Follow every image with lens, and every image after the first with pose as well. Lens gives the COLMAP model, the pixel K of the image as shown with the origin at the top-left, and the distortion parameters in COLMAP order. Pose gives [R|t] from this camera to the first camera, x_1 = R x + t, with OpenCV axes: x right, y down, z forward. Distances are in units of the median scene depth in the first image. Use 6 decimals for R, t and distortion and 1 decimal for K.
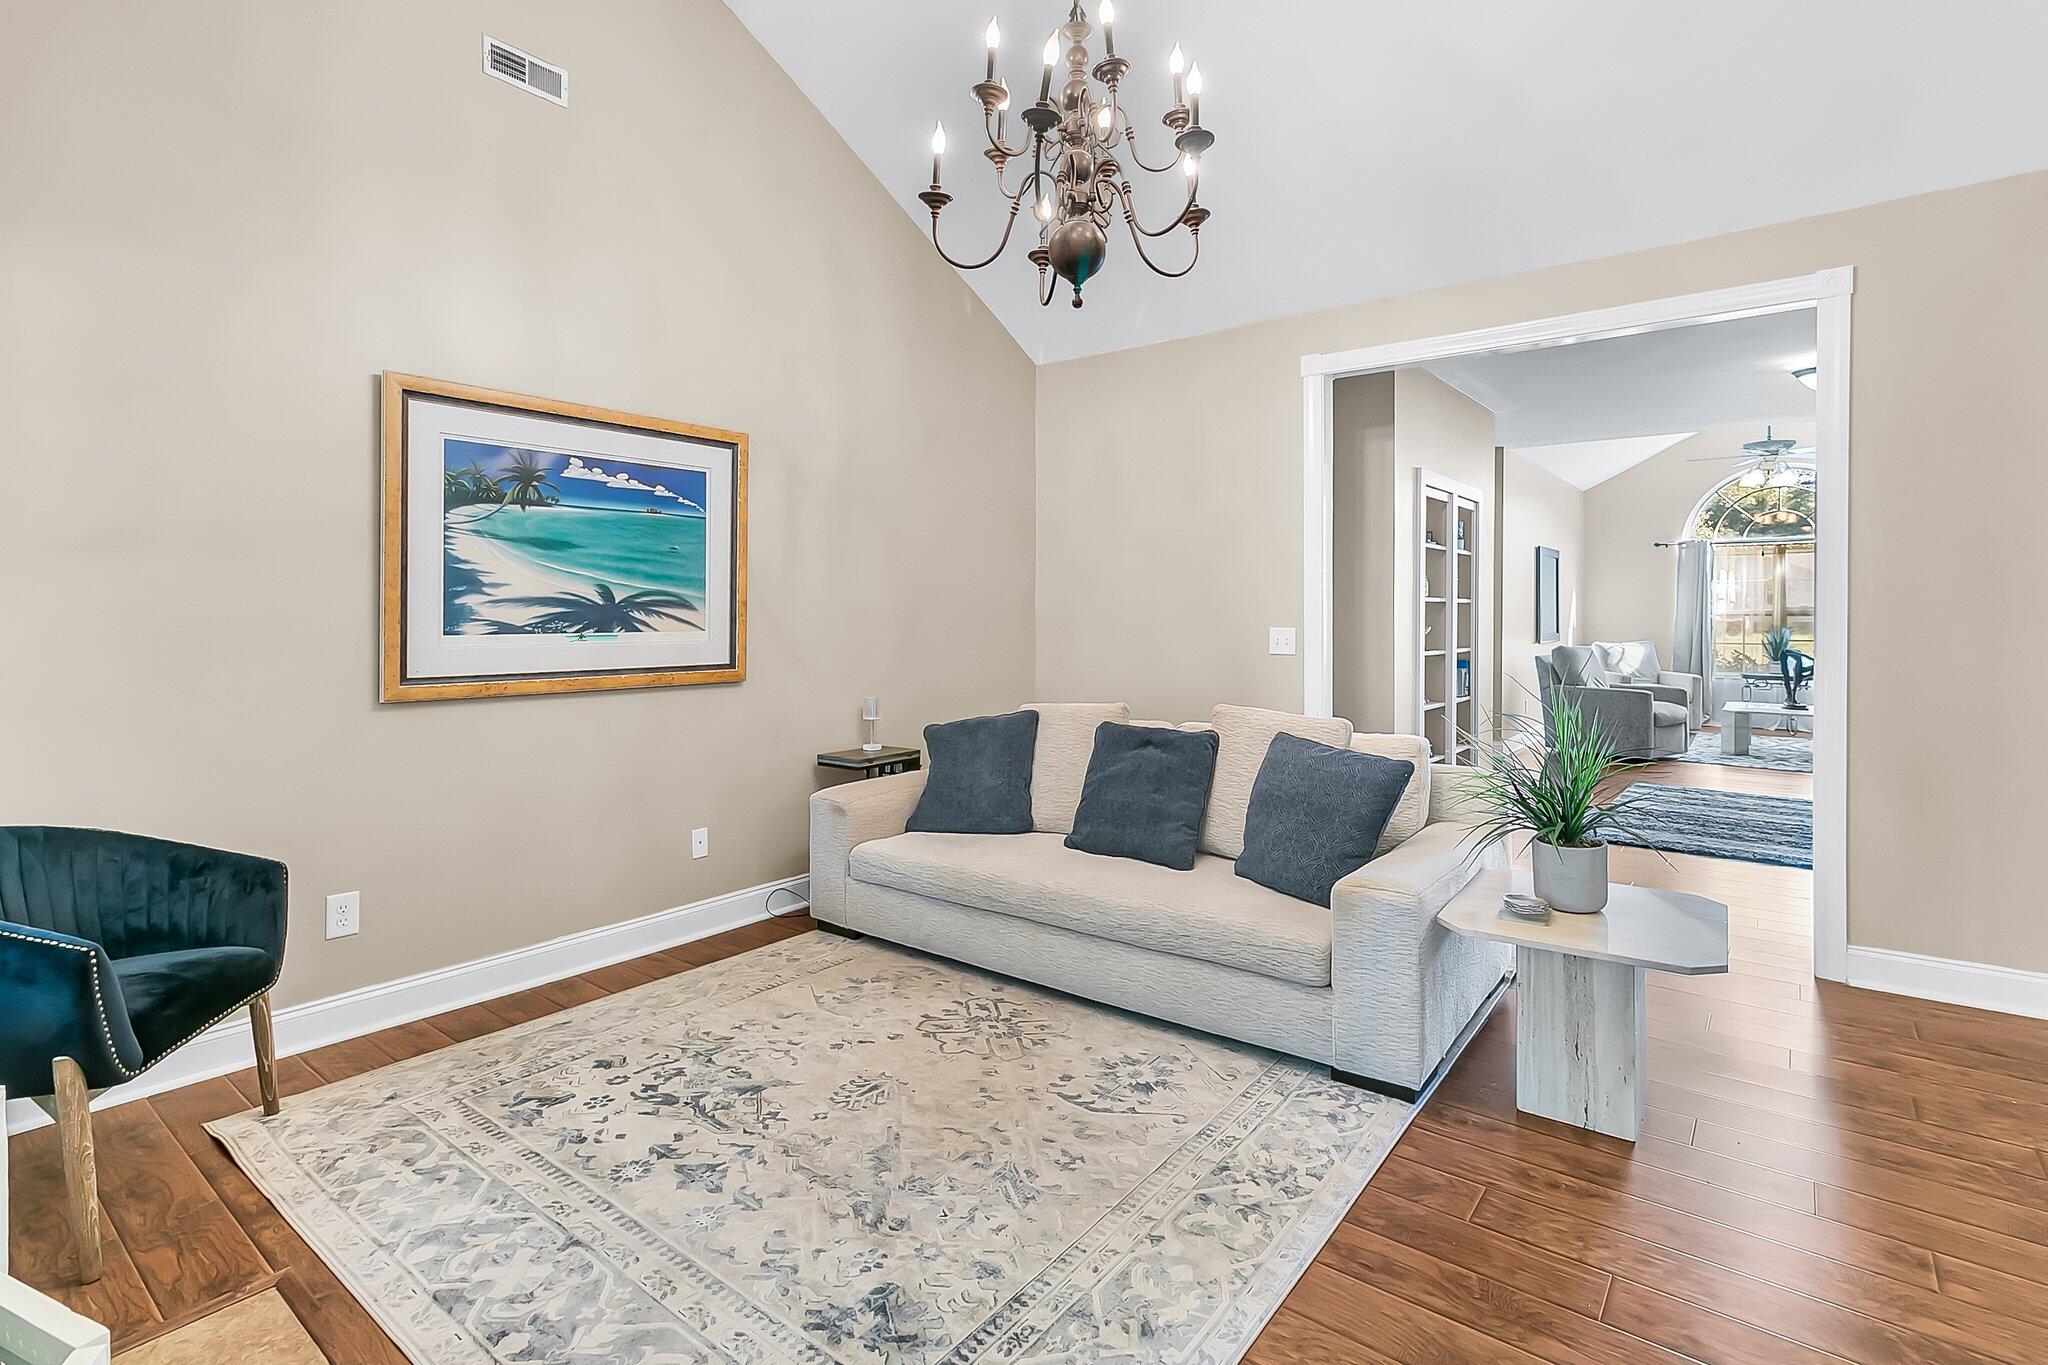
lens RADIAL K [[971.2, 0, 1059.7], [0, 971.2, 617.3], [0, 0, 1]] dist [0.014041, -0.000107]
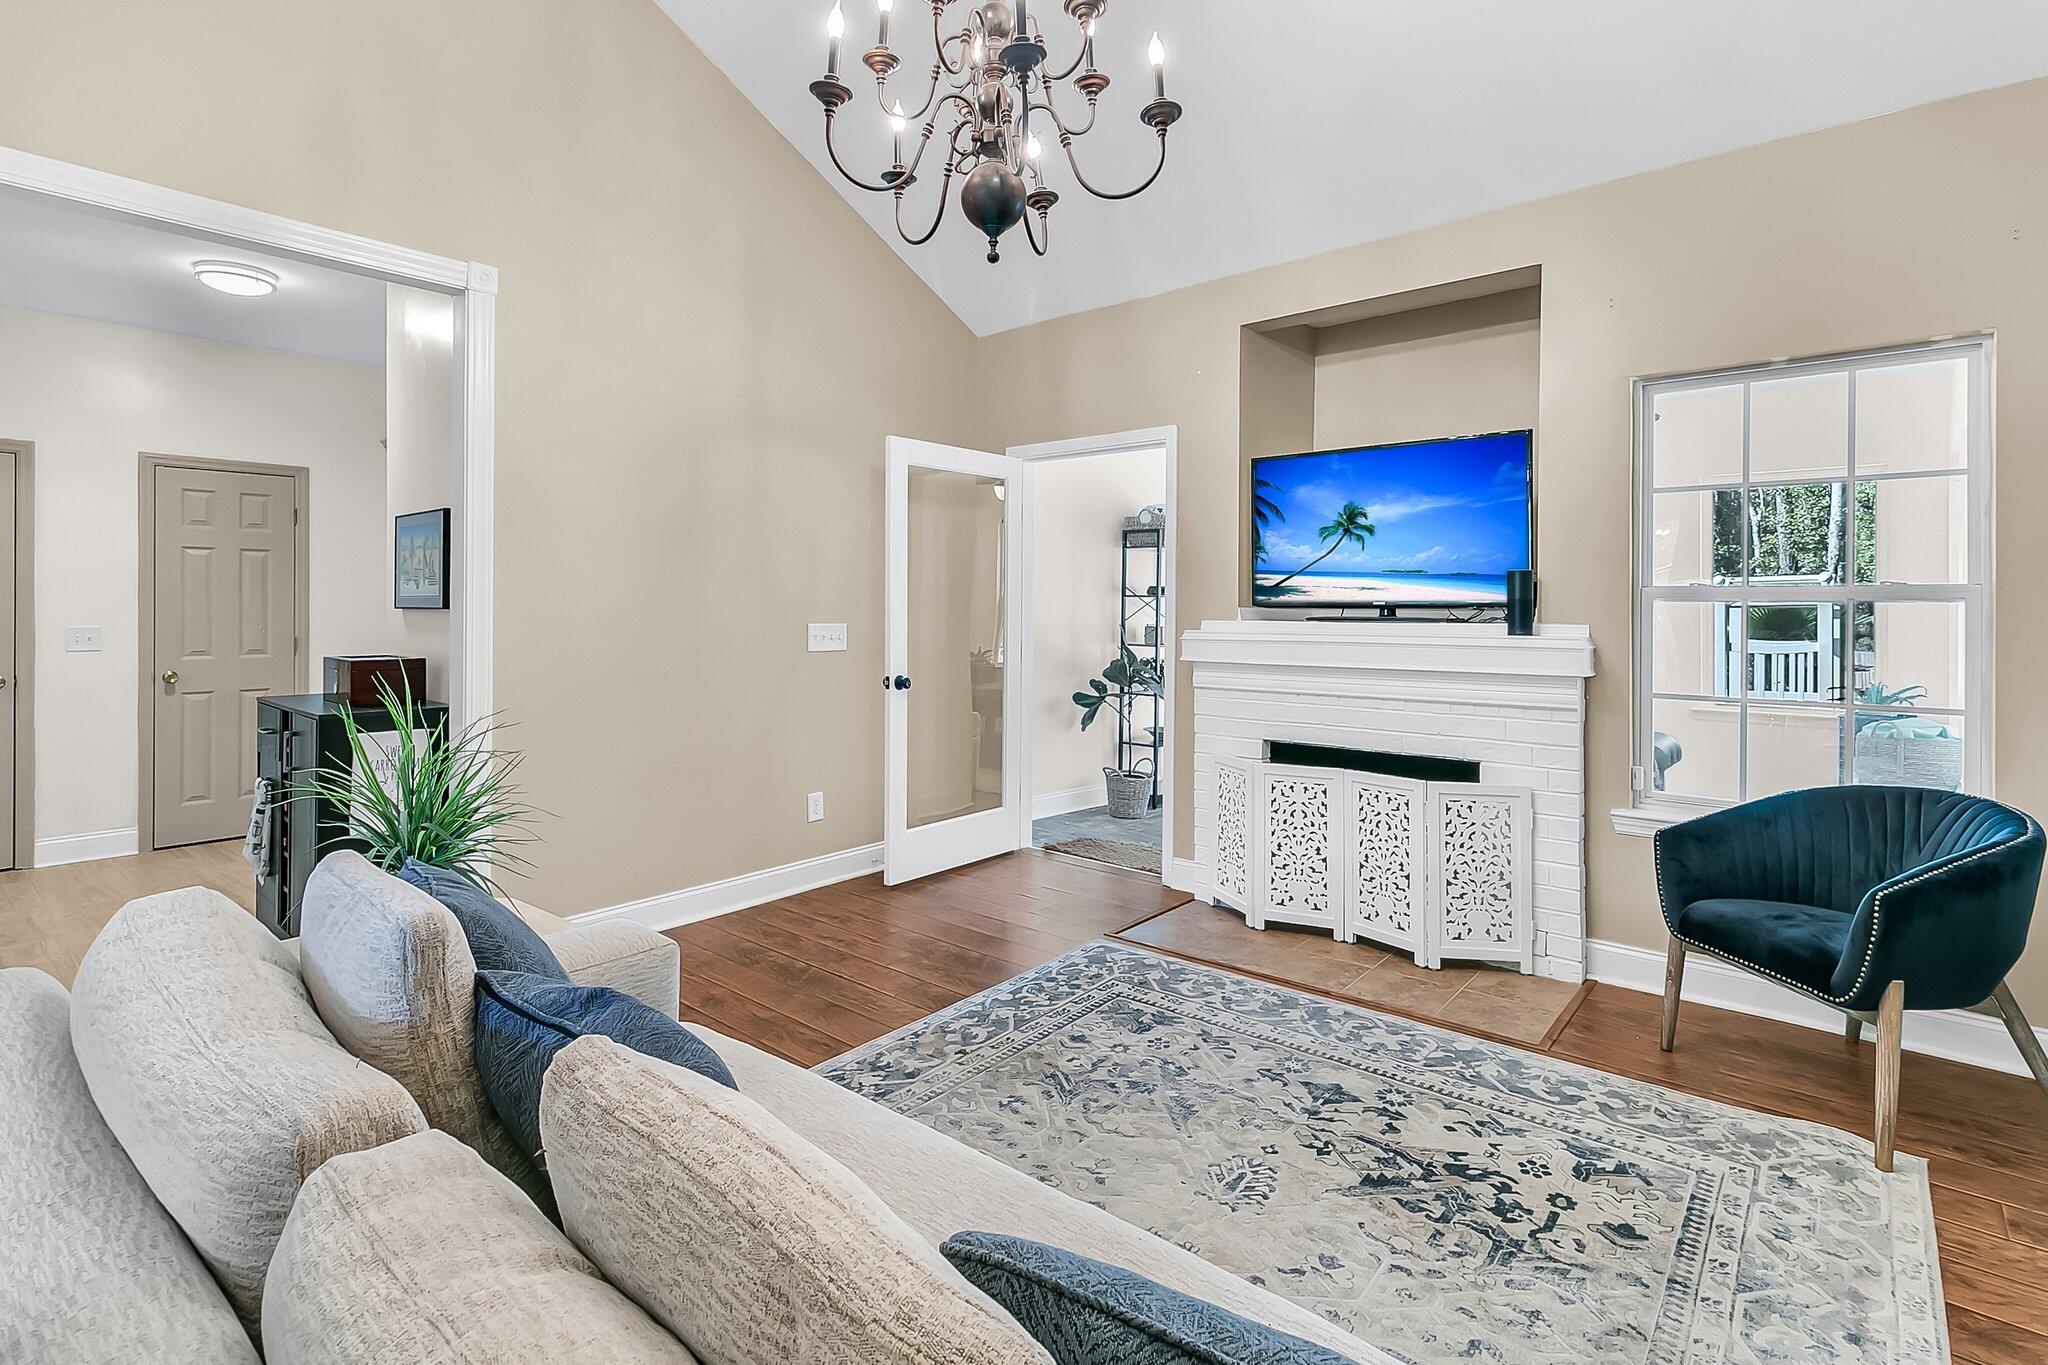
lens RADIAL K [[971.2, 0, 1036.2], [0, 971.2, 571.2], [0, 0, 1]] dist [0.014041, -0.000107]
pose [[-0.997687, -0.002067, 0.067940, -0.064897], [-0.004271, 0.999469, -0.032310, -0.009009], [-0.067837, -0.032526, -0.997166, 1.512776]]
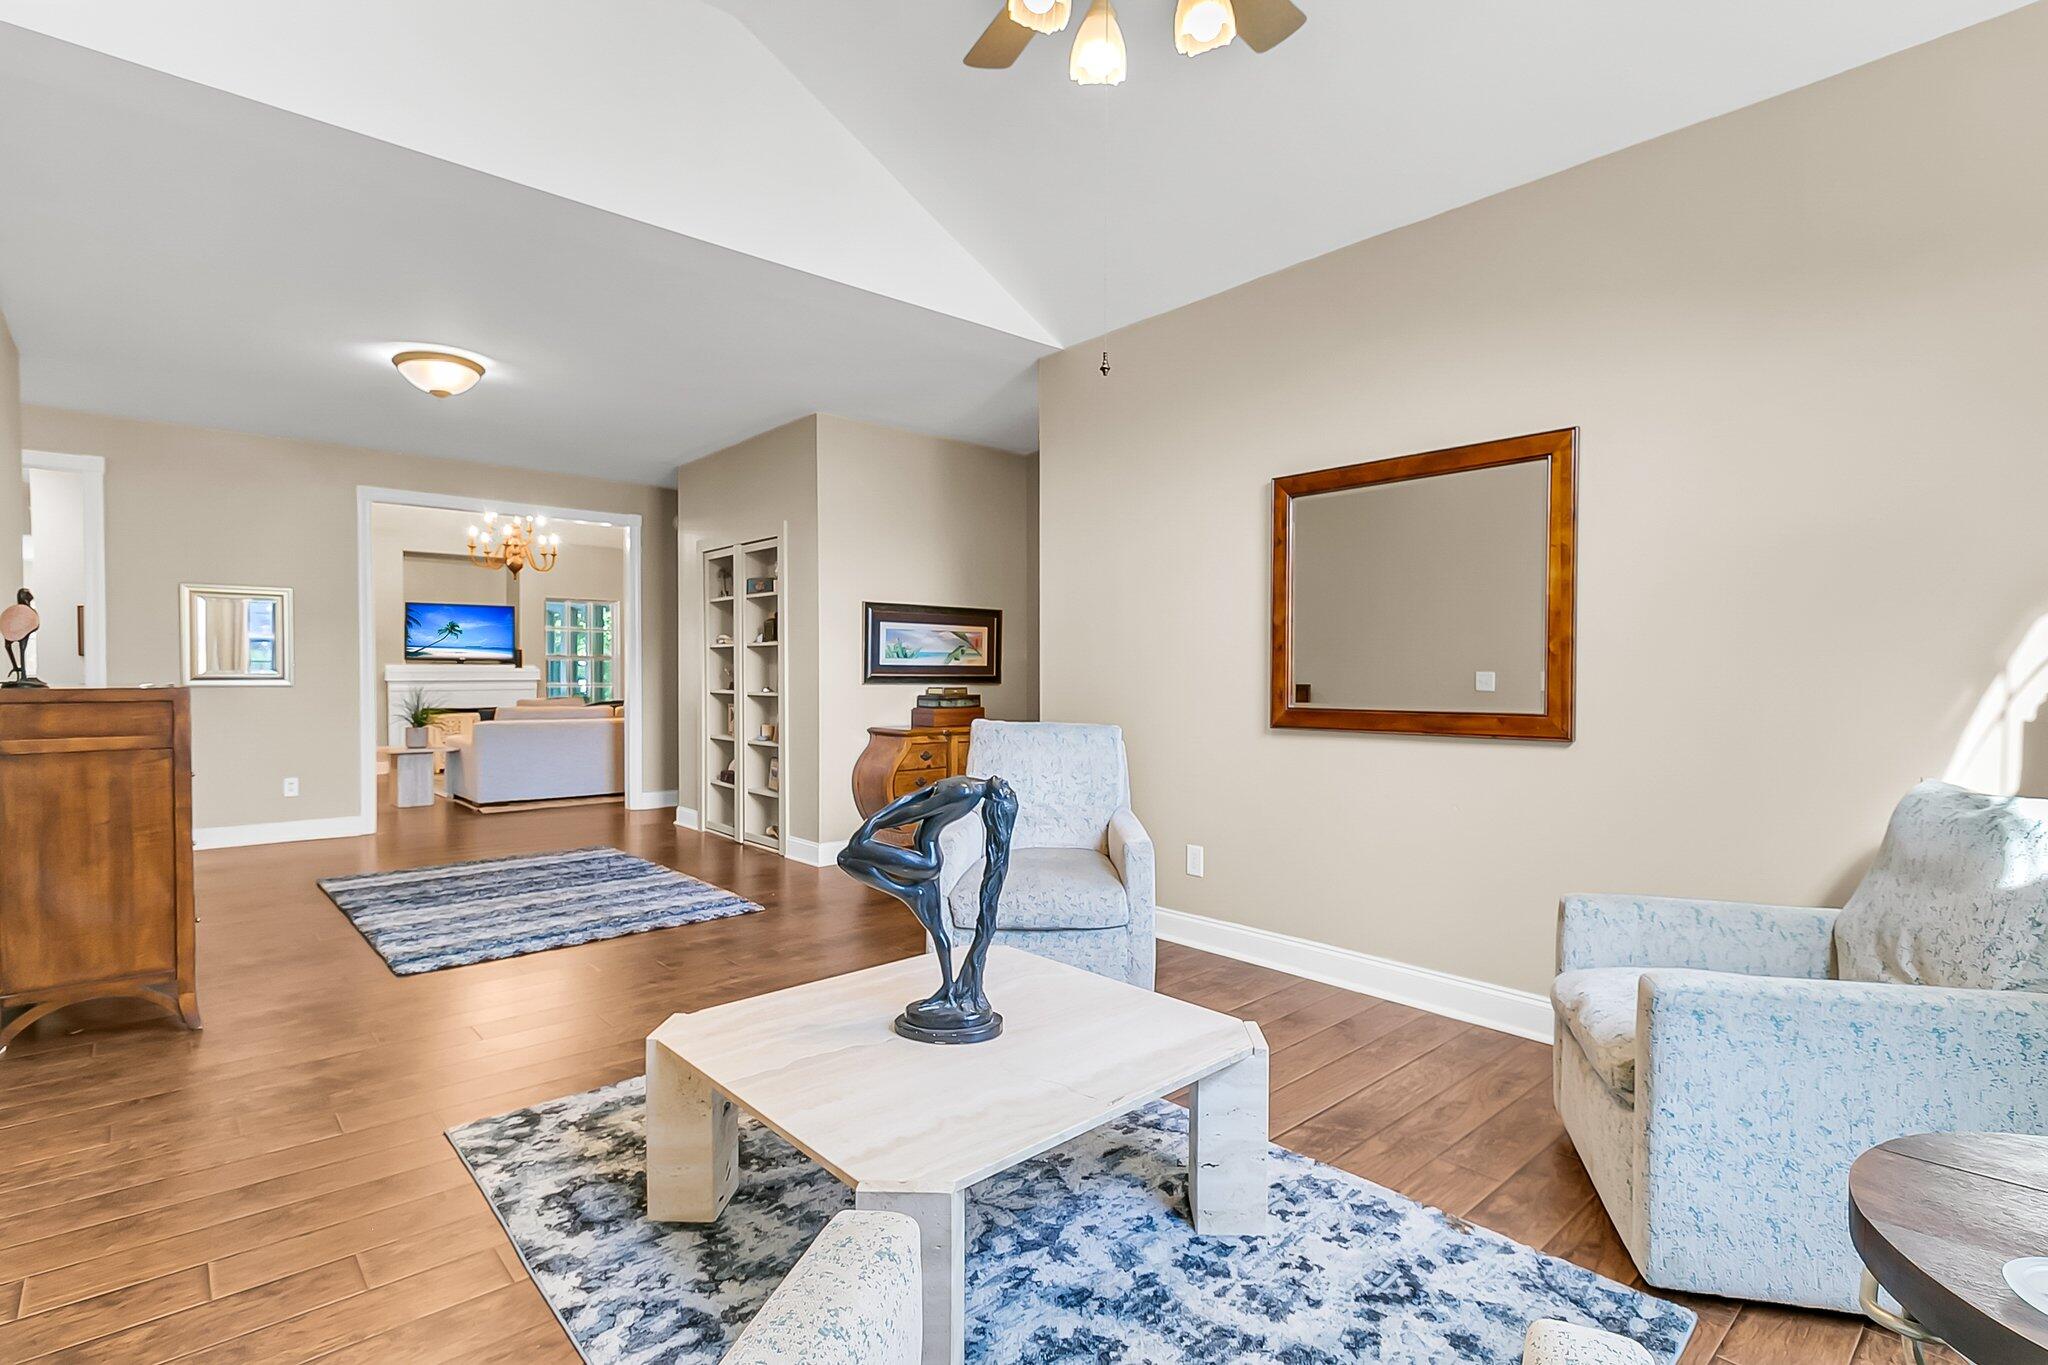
lens RADIAL K [[971.2, 0, 1028.8], [0, 971.2, 669.2], [0, 0, 1]] dist [0.014041, -0.000107]
pose [[-0.185621, 0.001150, -0.982621, 2.704993], [-0.010121, 0.999944, 0.003082, -0.000856], [0.982569, 0.010517, -0.185599, 2.940336]]
